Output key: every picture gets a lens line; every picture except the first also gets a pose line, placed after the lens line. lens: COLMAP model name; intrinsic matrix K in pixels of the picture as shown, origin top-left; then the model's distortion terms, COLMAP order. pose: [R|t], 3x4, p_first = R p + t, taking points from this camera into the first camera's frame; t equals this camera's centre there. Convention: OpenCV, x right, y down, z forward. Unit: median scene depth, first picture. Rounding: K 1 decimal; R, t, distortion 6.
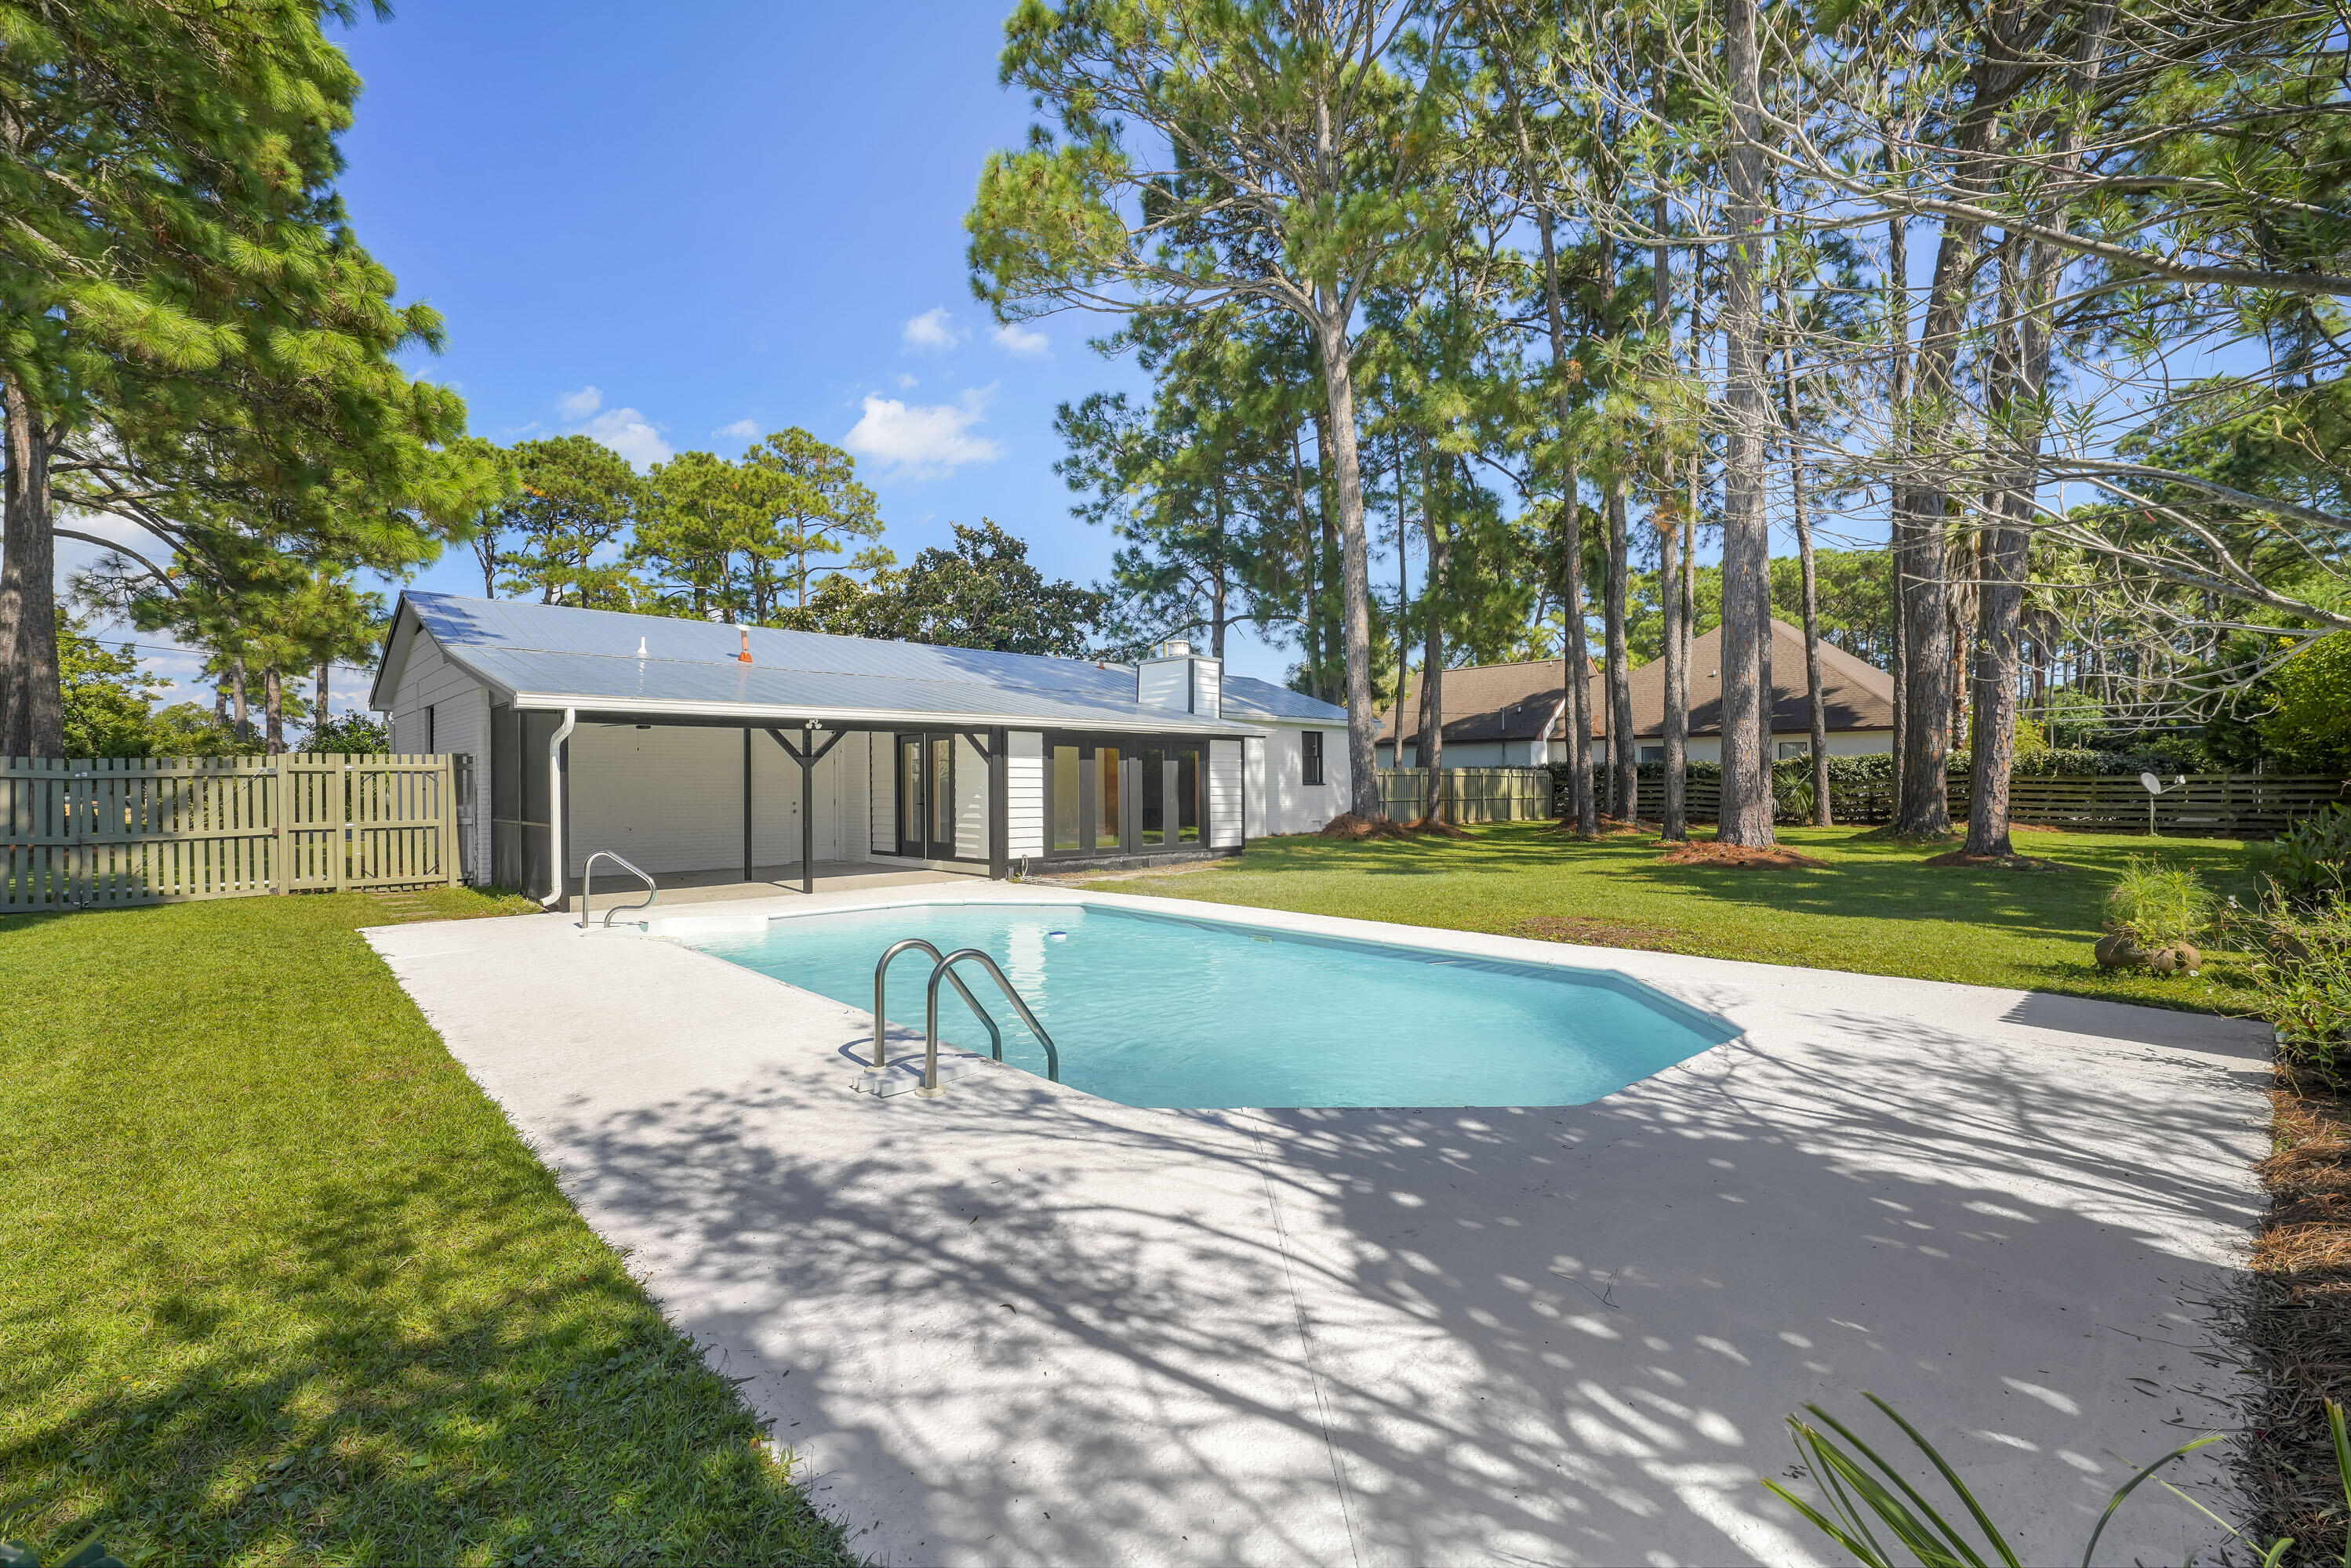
lens RADIAL K [[1006.6, 0, 1171.7], [0, 1006.6, 776.5], [0, 0, 1]] dist [0.001692, 0.000447]
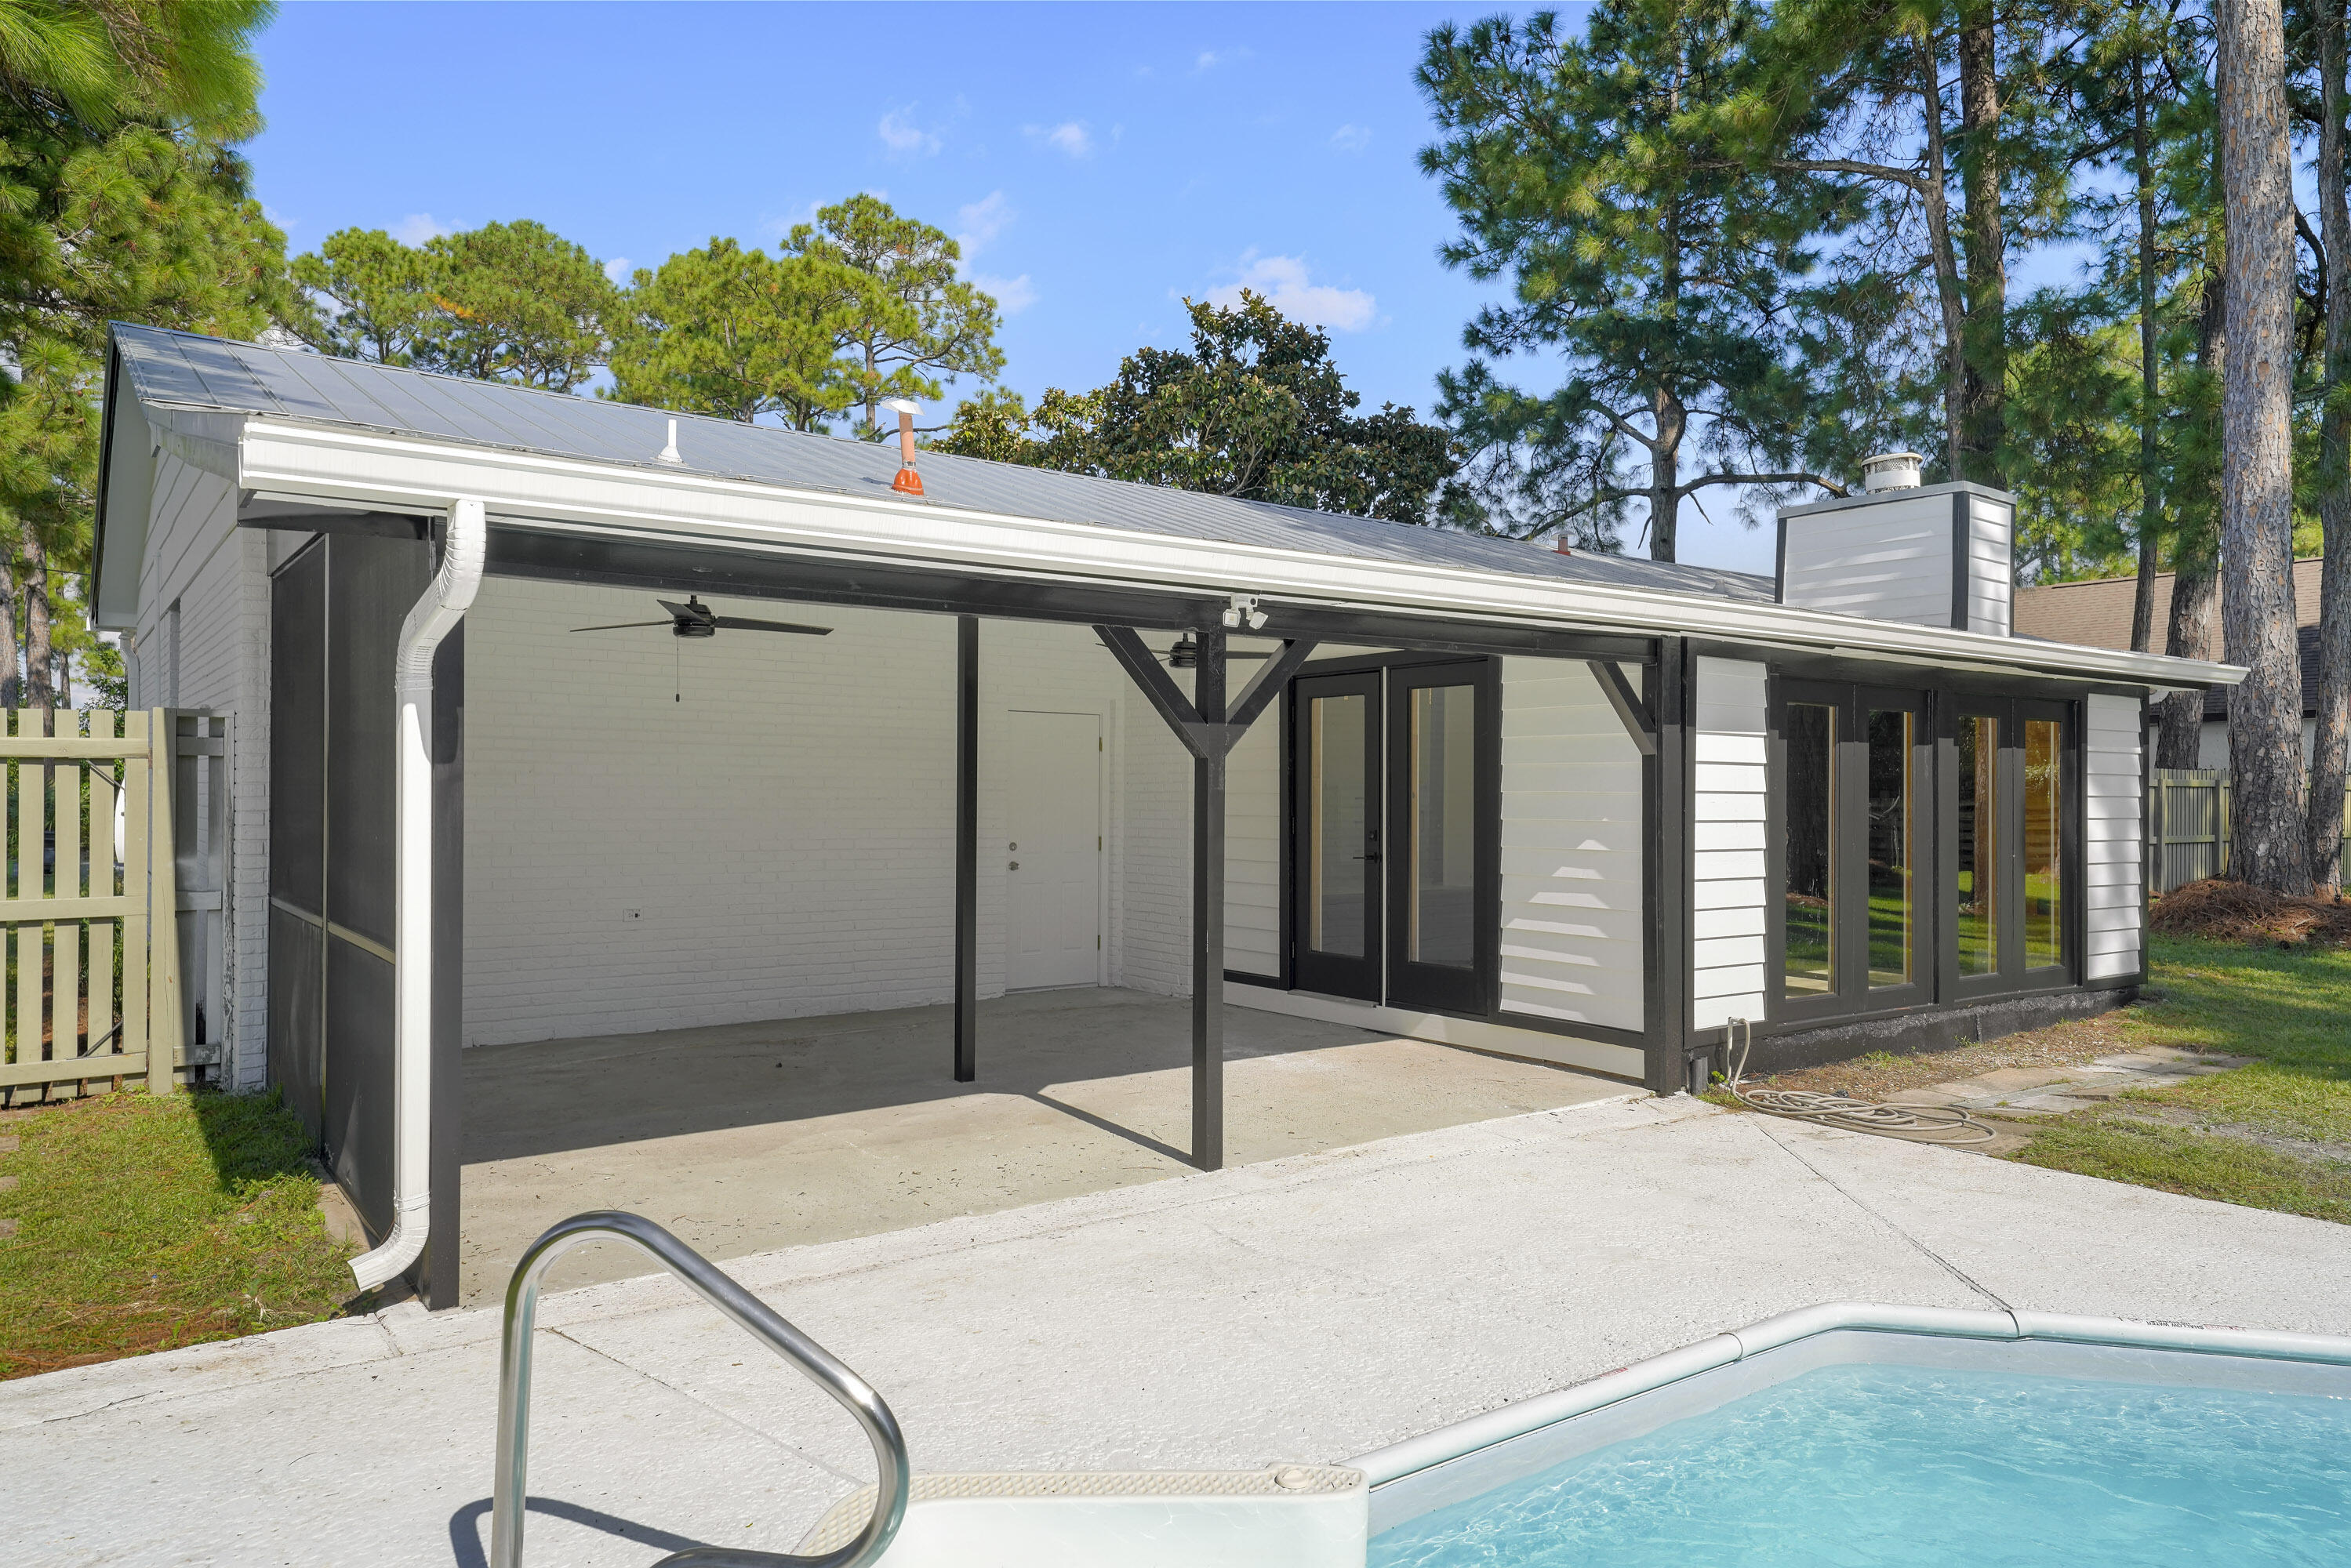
lens RADIAL K [[1507.2, 0, 1177.3], [0, 1507.2, 784.2], [0, 0, 1]] dist [0.029145, 0.002898]
pose [[0.992055, 0.010134, -0.125395, -0.120185], [-0.009597, 0.999942, 0.004891, -0.001000], [0.125437, -0.003649, 0.992095, 0.208409]]
